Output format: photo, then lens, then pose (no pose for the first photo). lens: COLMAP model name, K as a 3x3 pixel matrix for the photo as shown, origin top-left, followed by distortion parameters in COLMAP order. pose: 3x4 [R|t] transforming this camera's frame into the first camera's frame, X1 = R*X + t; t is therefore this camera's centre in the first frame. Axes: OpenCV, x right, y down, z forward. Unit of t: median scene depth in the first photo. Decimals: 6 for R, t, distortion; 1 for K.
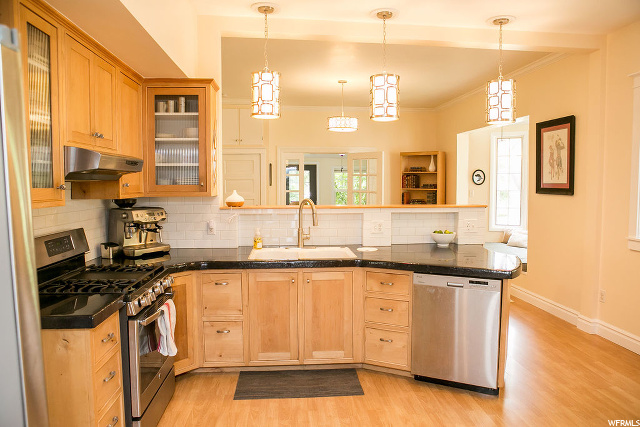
lens RADIAL K [[432.4, 0, 318.6], [0, 432.4, 204.6], [0, 0, 1]] dist [-0.091115, 0.056363]
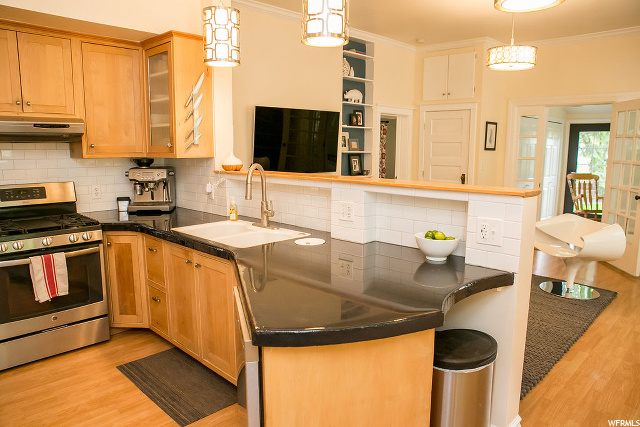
lens RADIAL K [[445.5, 0, 320.0], [0, 445.5, 213.5], [0, 0, 1]] dist [-0.103123, 0.065655]
pose [[0.658830, 0.116036, -0.743289, 0.664050], [-0.044582, 0.992319, 0.115397, -0.021852], [0.750970, -0.042889, 0.658942, 0.582659]]
